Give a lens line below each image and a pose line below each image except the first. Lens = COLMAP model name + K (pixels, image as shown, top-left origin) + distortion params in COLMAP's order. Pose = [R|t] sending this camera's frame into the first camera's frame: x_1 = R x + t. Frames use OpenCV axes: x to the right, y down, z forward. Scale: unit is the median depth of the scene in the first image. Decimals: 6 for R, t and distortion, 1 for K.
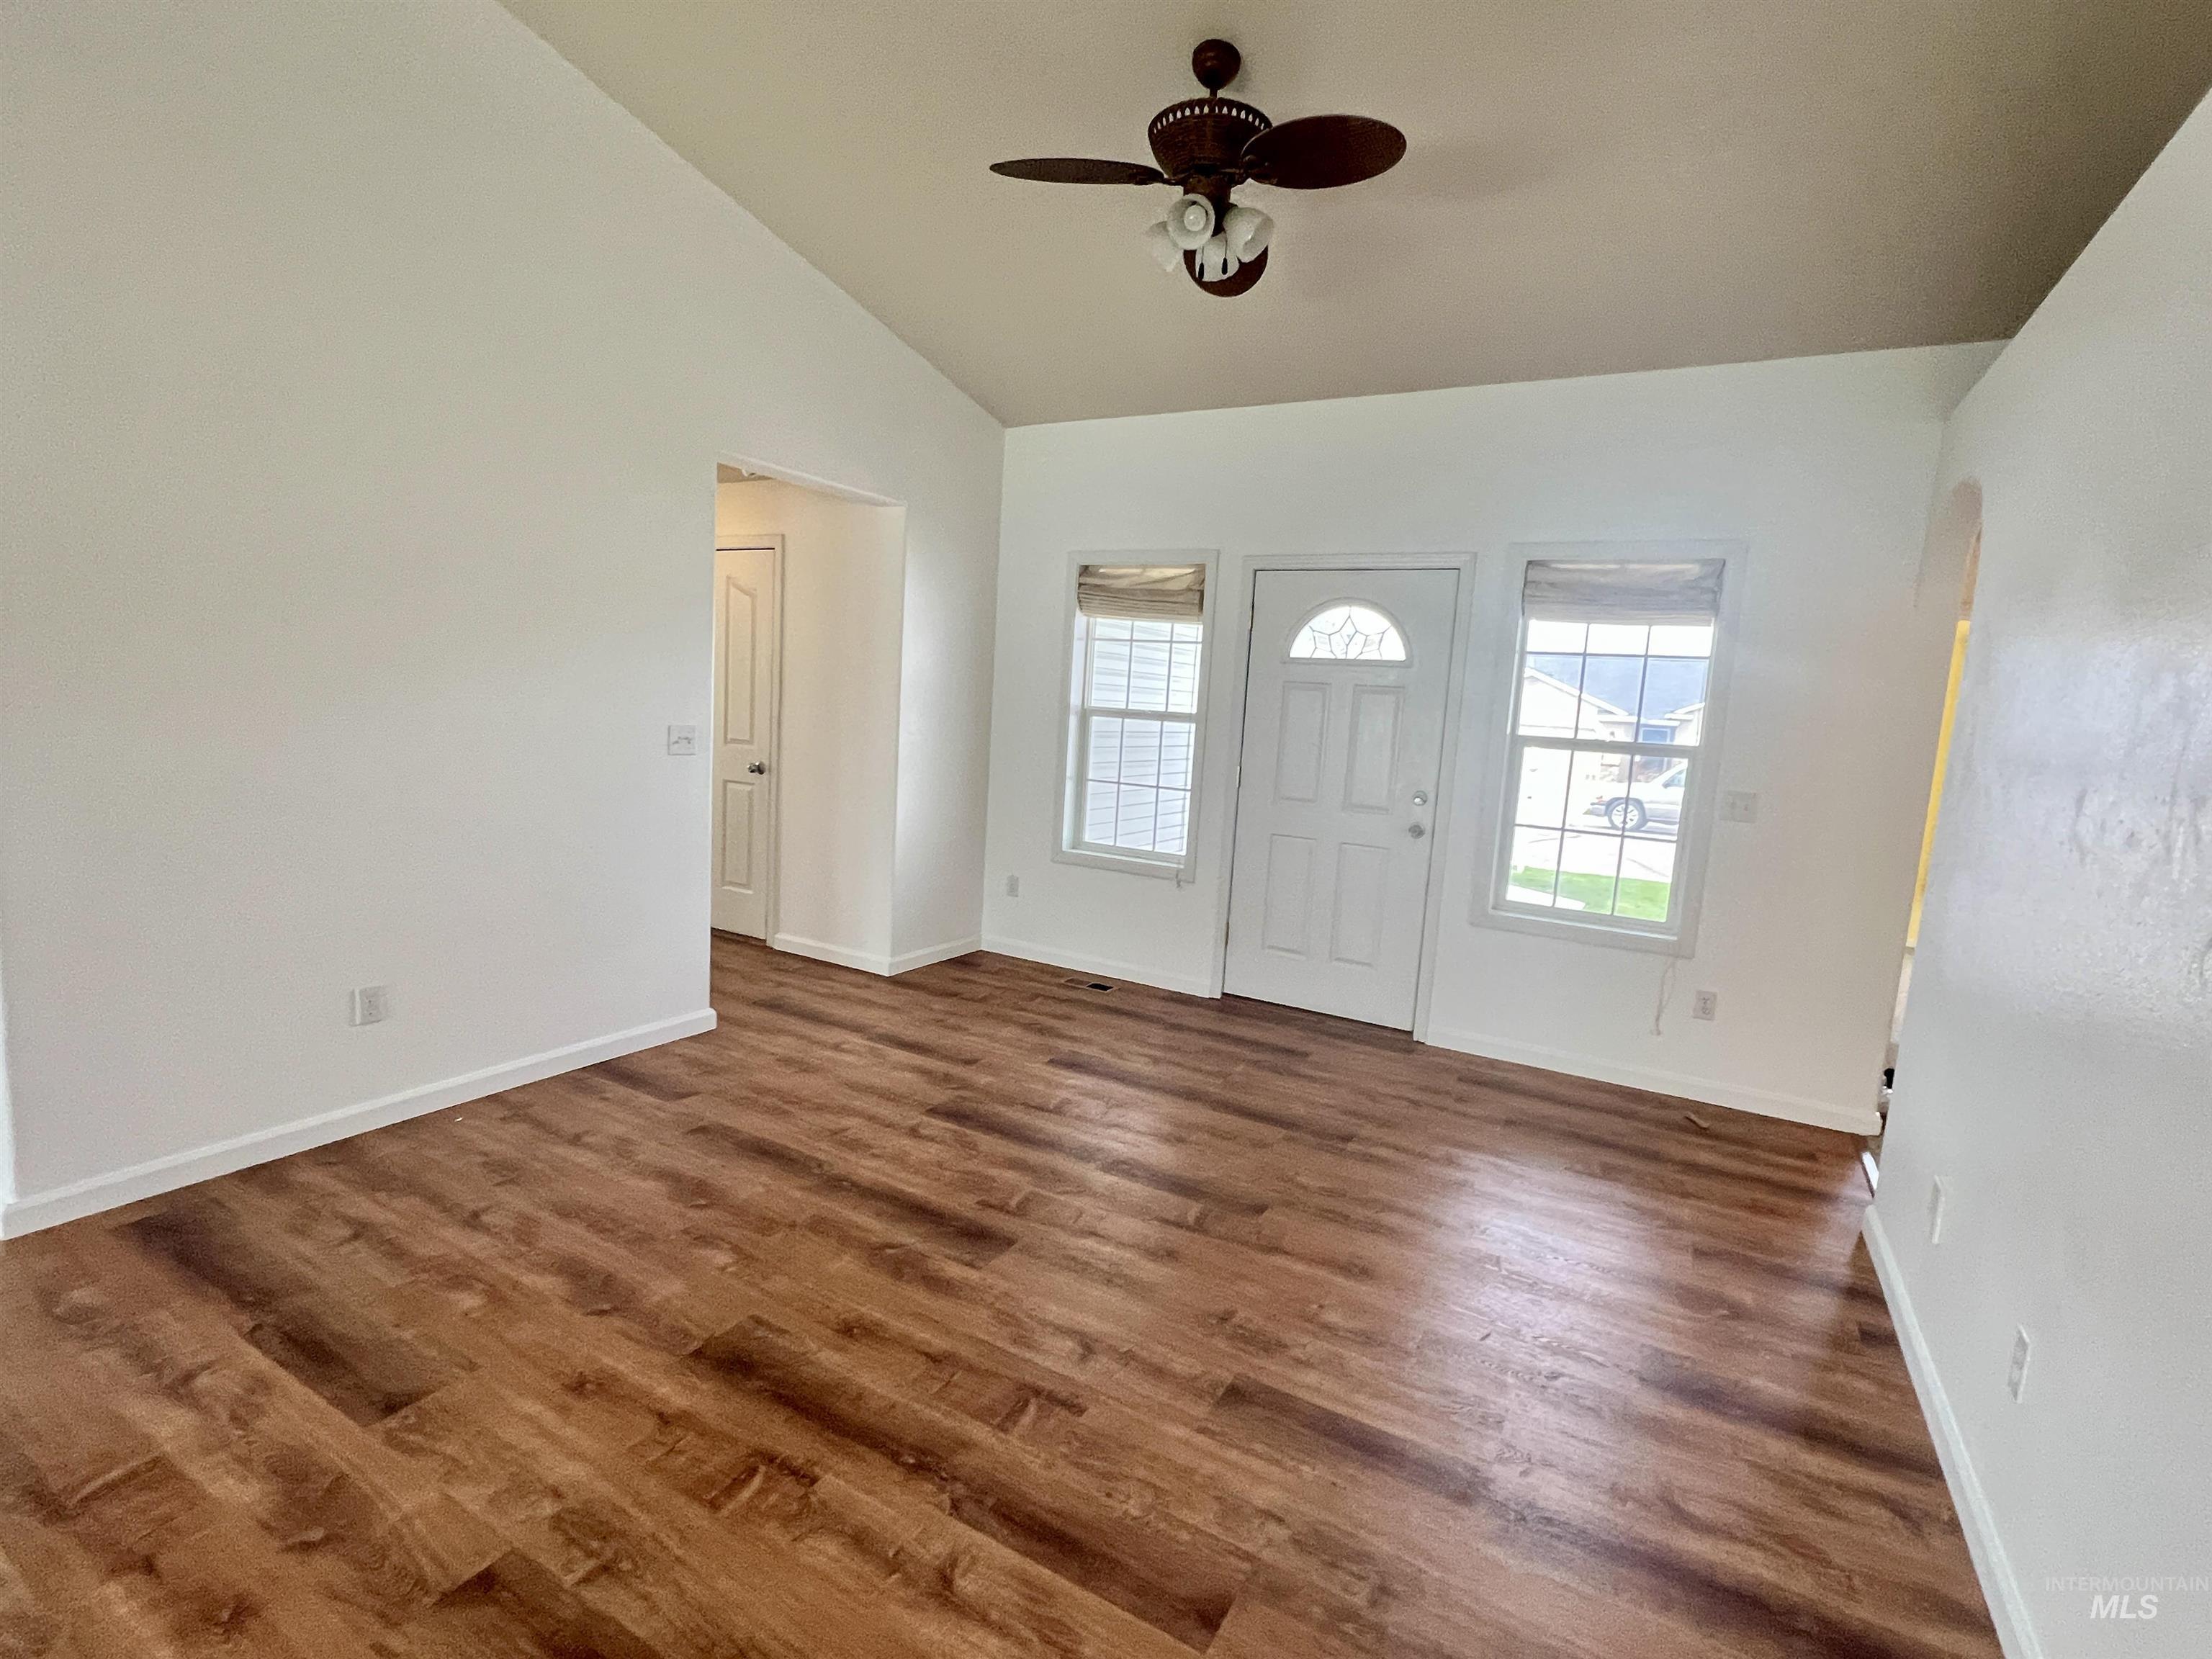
lens RADIAL K [[1050.4, 0, 1097.3], [0, 1050.4, 829.7], [0, 0, 1]] dist [-0.000807, -0.000647]
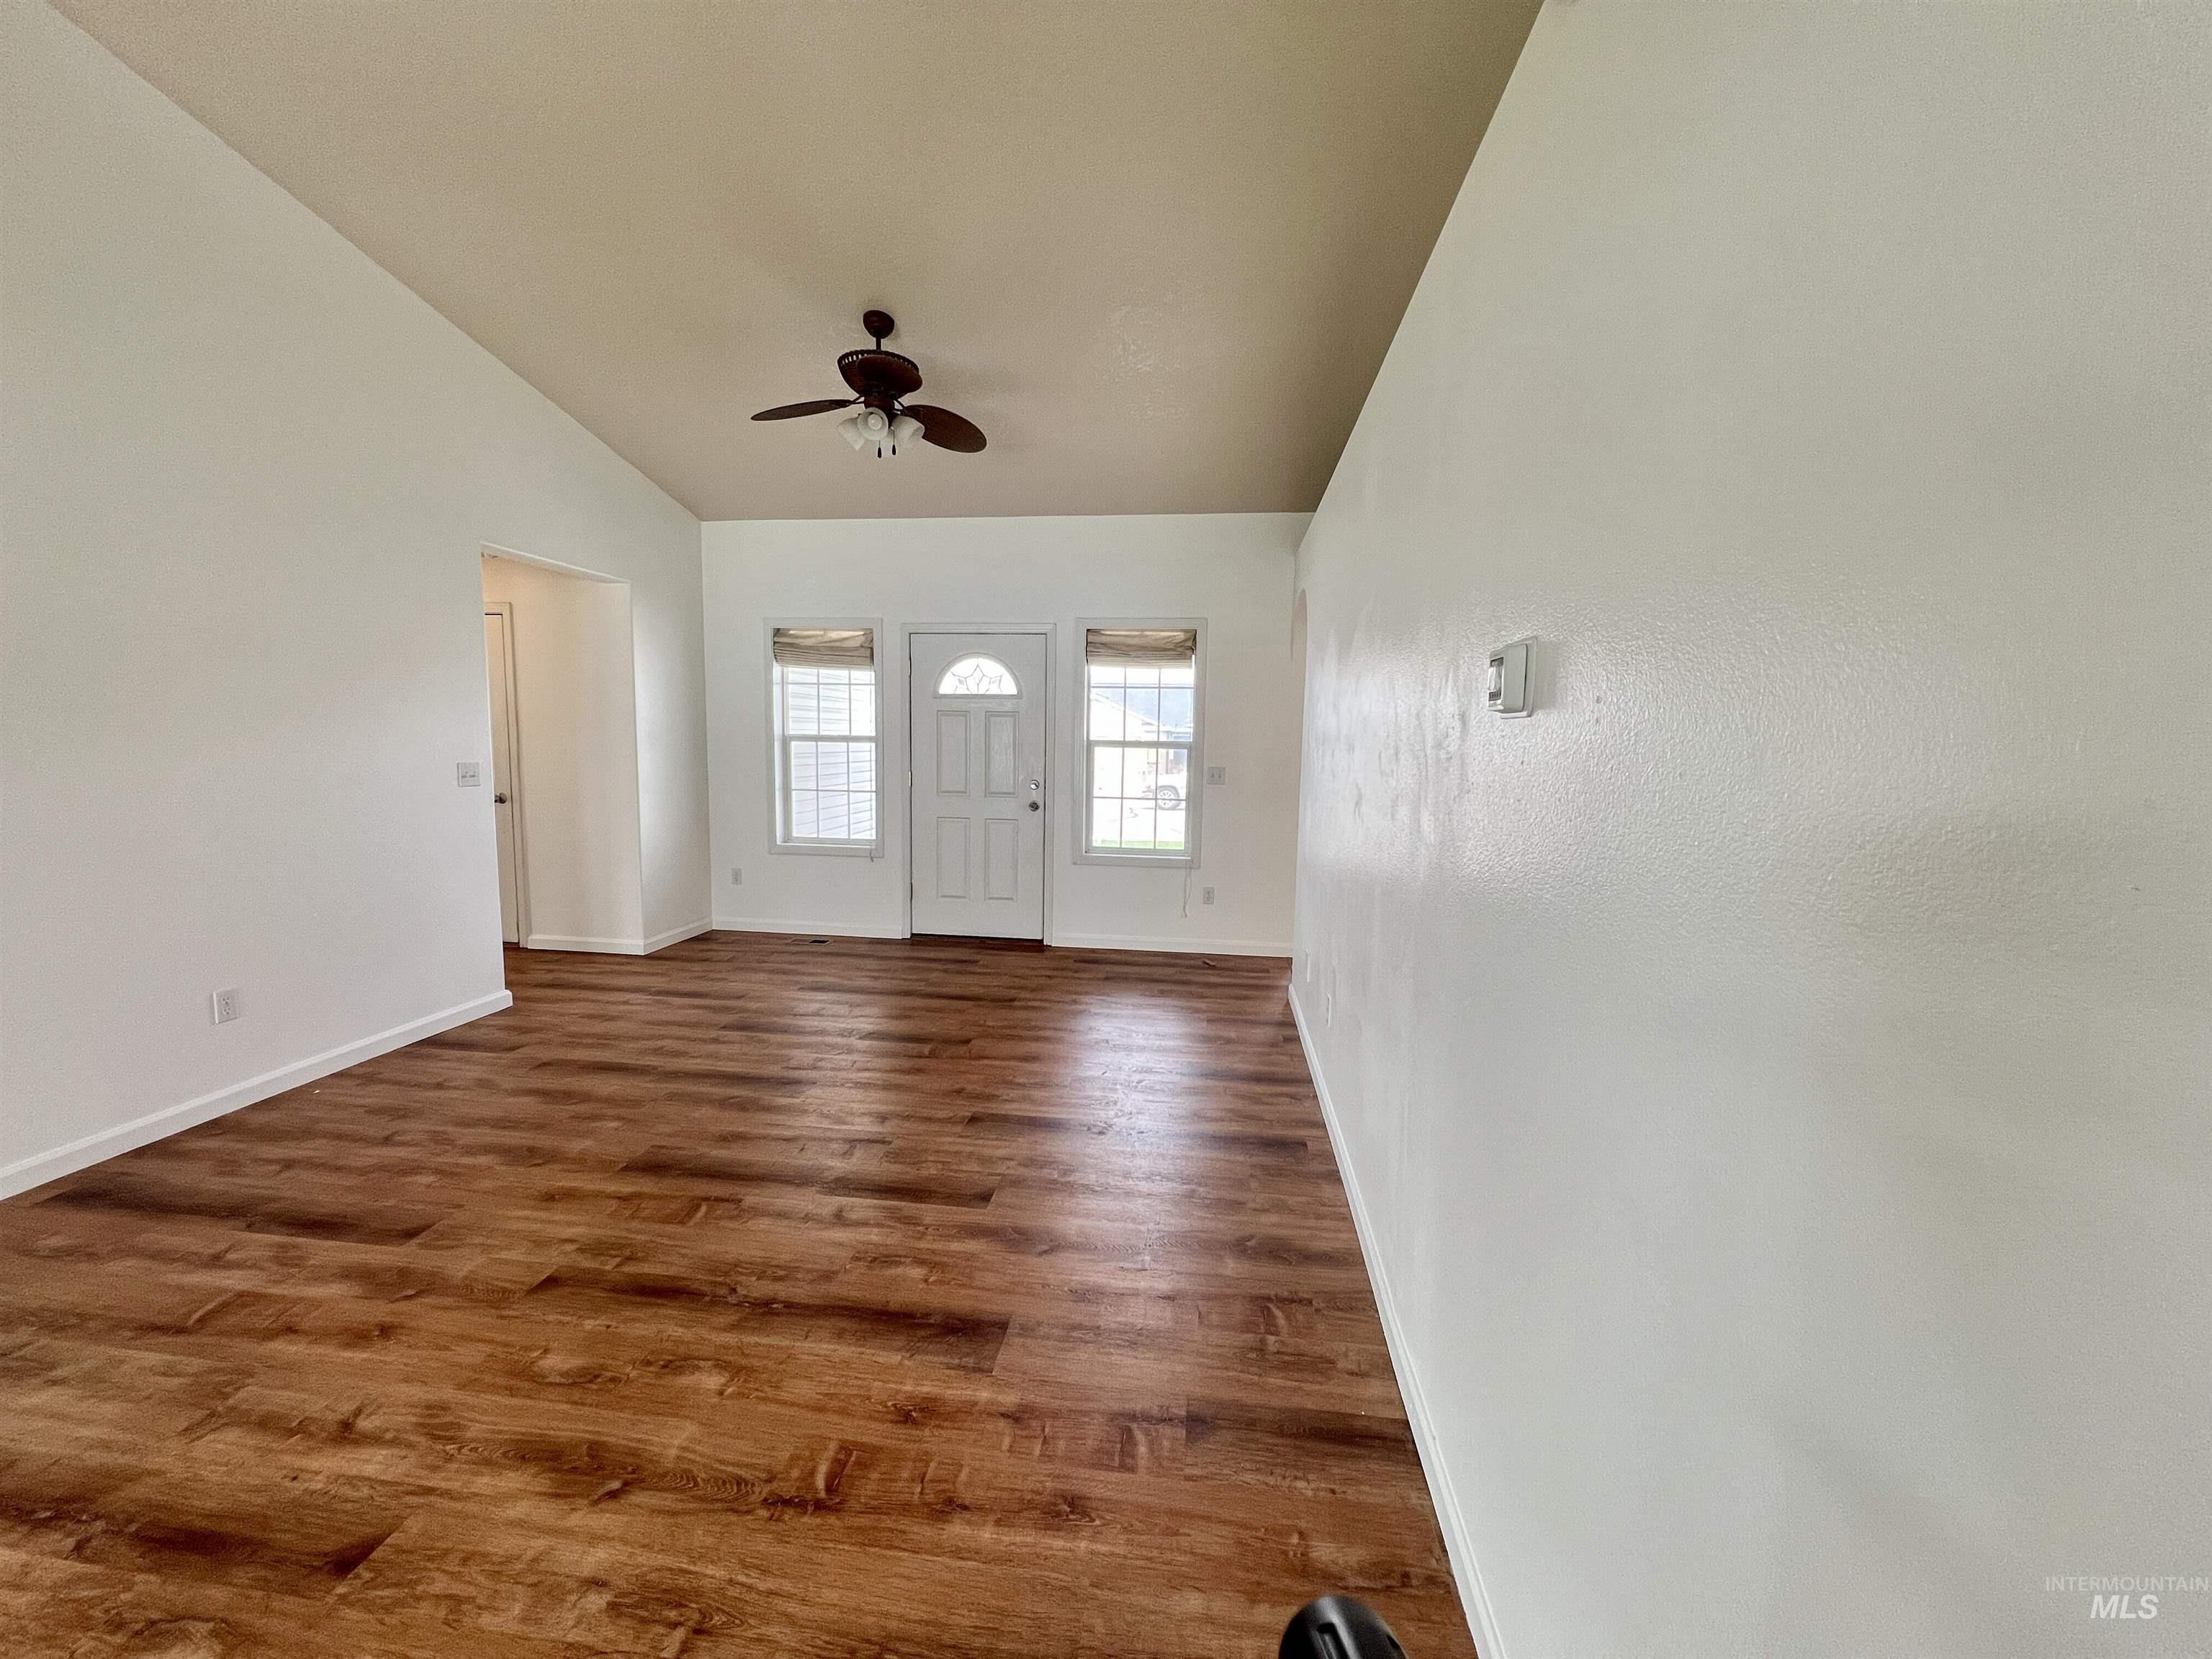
lens RADIAL K [[891.1, 0, 1106.0], [0, 891.1, 829.5], [0, 0, 1]] dist [0.000560, 0.000098]
pose [[0.920151, -0.084970, 0.382232, -0.118303], [0.086820, 0.996146, 0.012442, 0.034572], [-0.381816, 0.021737, 0.923983, -0.283288]]
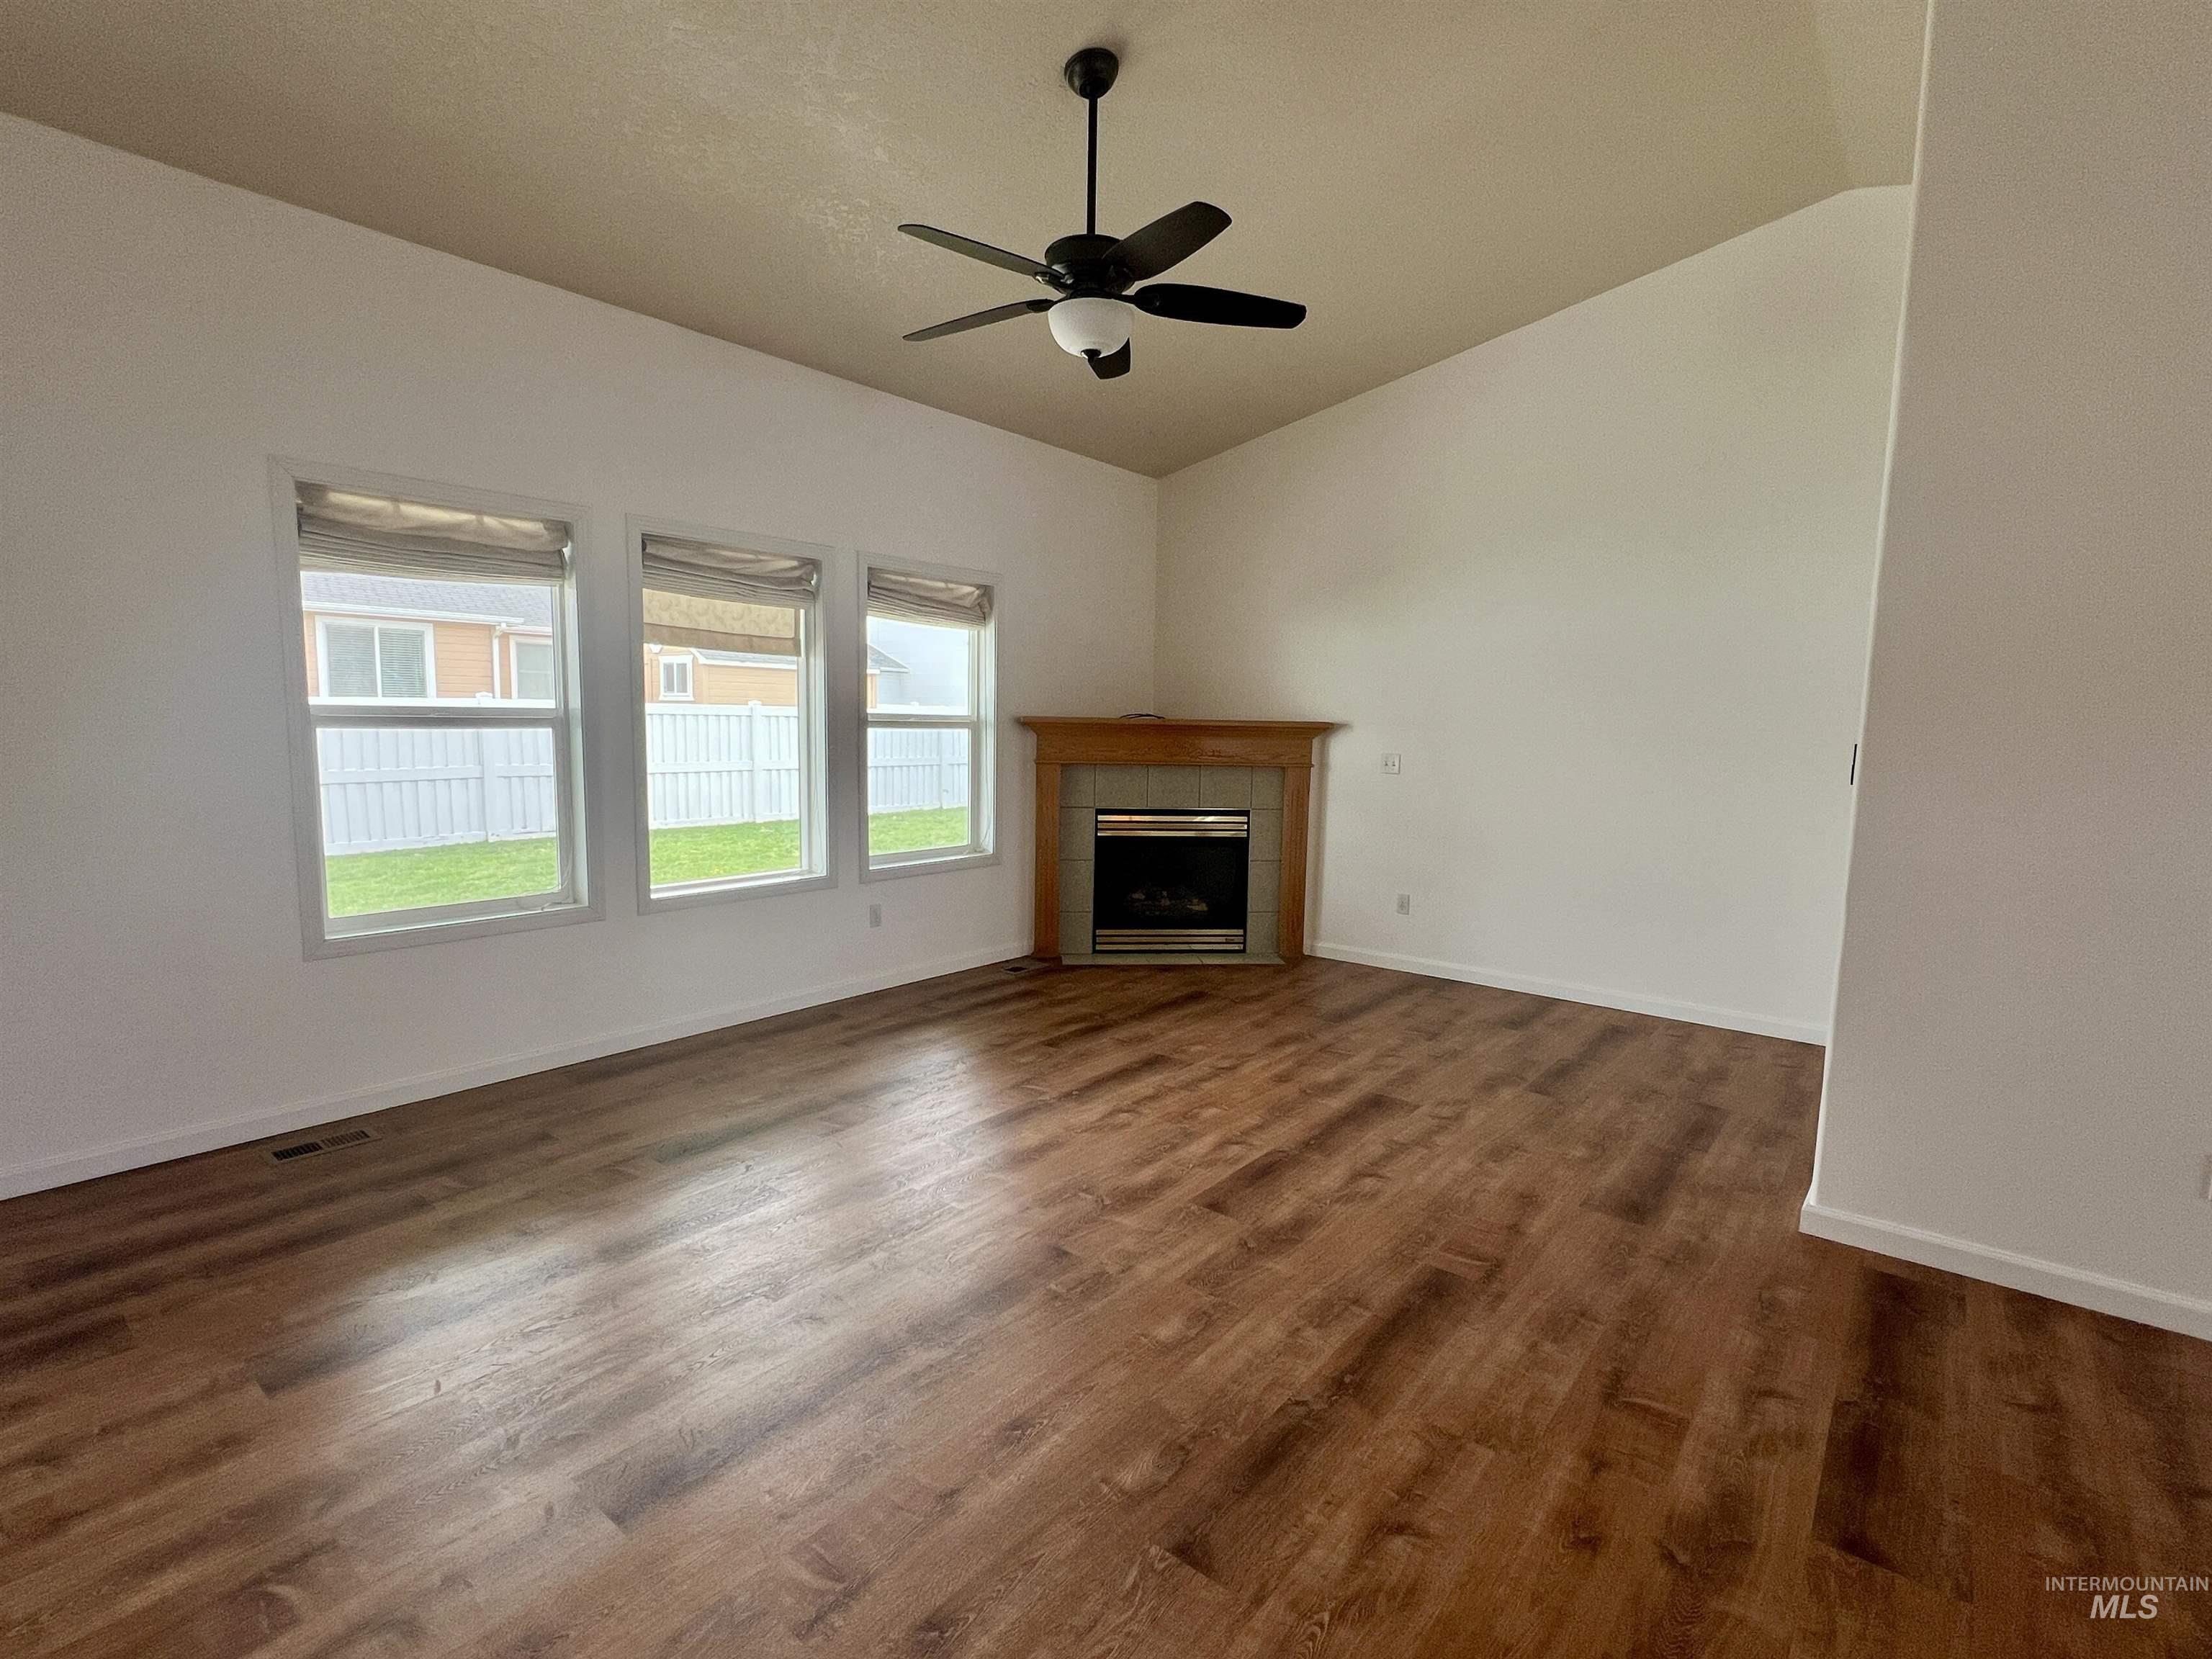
lens RADIAL K [[1050.4, 0, 1097.3], [0, 1050.4, 829.7], [0, 0, 1]] dist [-0.000807, -0.000647]
pose [[-0.167019, 0.040367, -0.985127, 0.167286], [-0.151240, 0.986288, 0.066056, -0.011425], [0.974285, 0.160023, -0.158624, 0.227549]]
